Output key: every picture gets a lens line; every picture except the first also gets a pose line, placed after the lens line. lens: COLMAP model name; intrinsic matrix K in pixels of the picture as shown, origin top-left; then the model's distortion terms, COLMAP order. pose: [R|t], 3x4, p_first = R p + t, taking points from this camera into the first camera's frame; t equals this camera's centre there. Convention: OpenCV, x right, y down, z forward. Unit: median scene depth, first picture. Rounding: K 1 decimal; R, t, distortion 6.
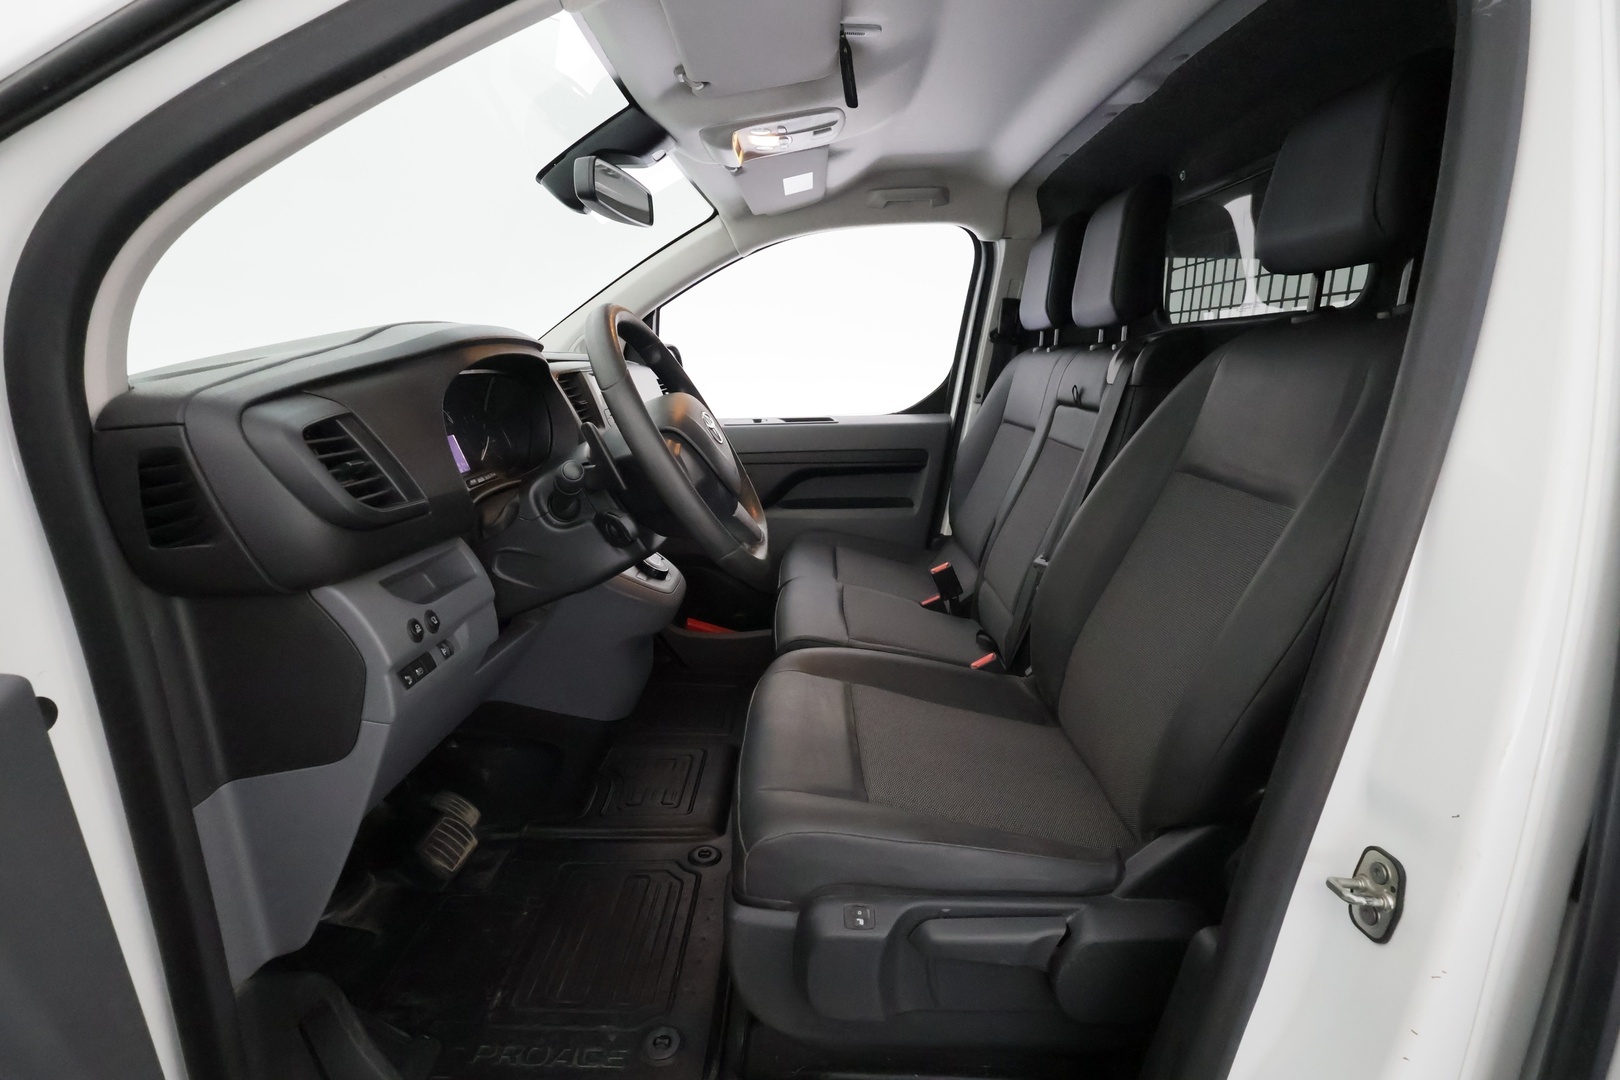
lens RADIAL K [[747.2, 0, 810.0], [0, 747.2, 540.0], [0, 0, 1]] dist [-0.000550, 0.000587]
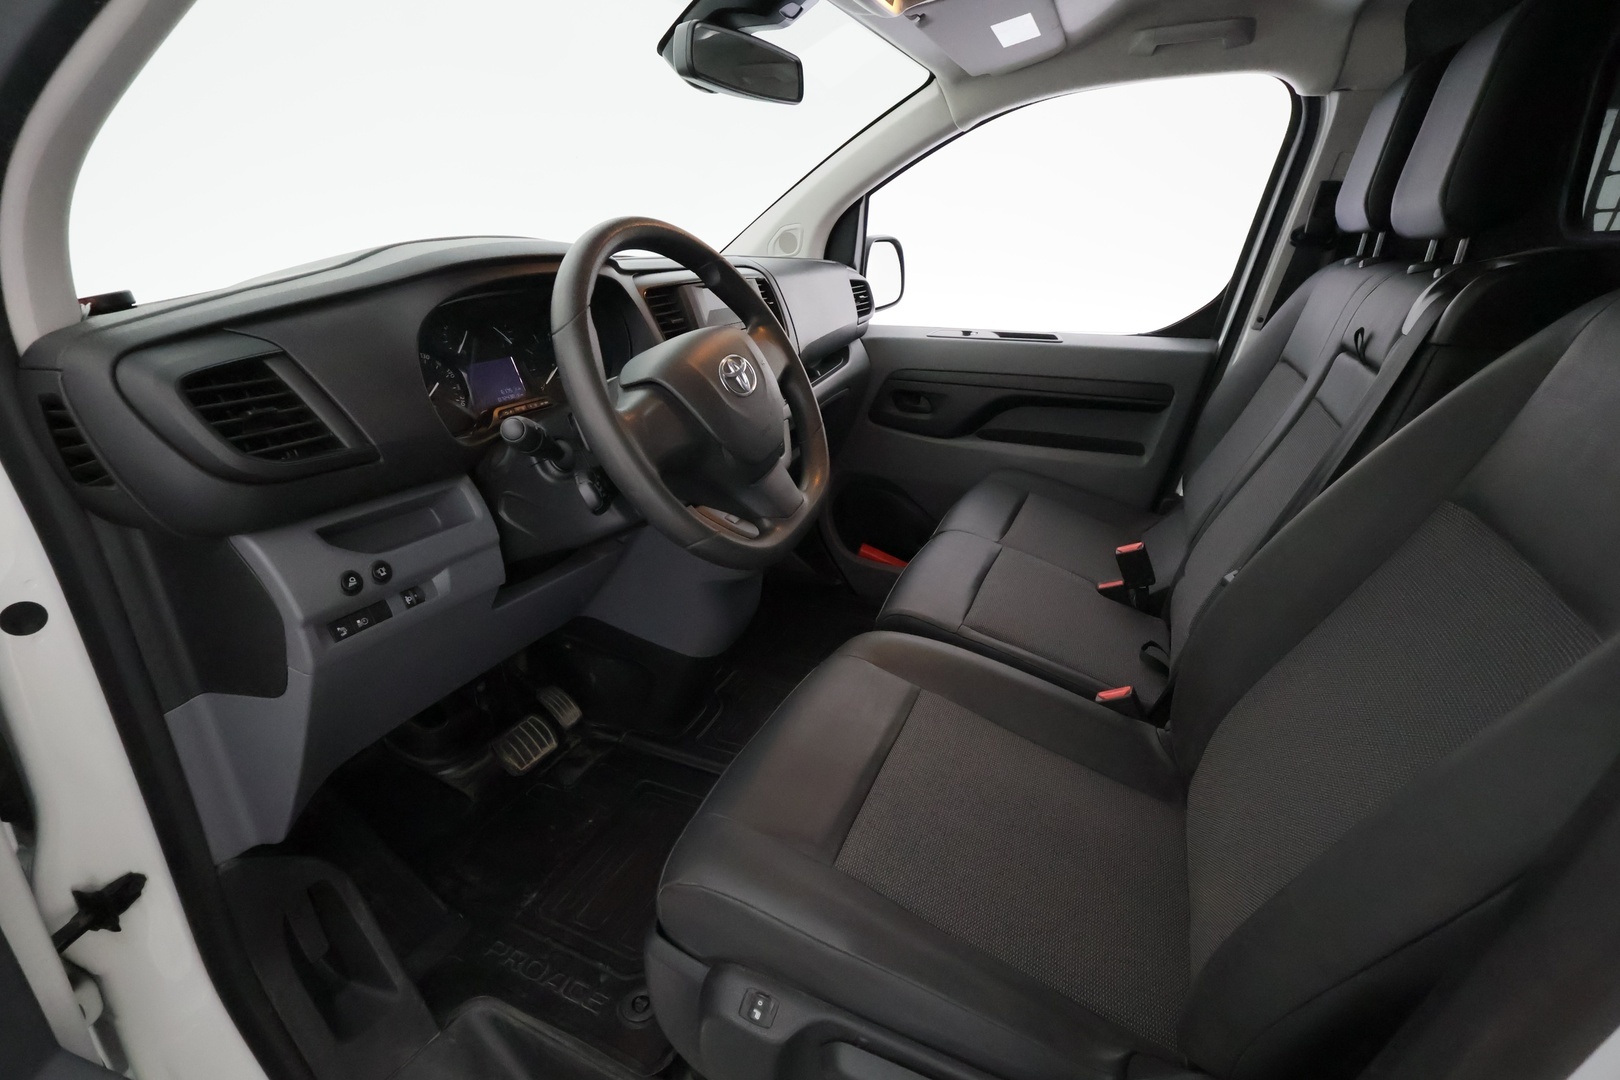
lens RADIAL K [[747.2, 0, 810.0], [0, 747.2, 540.0], [0, 0, 1]] dist [-0.000550, 0.000587]
pose [[0.915661, 0.167236, -0.365509, 0.189437], [-0.110087, 0.978908, 0.172104, -0.086684], [0.386581, -0.117351, 0.914759, 0.182575]]
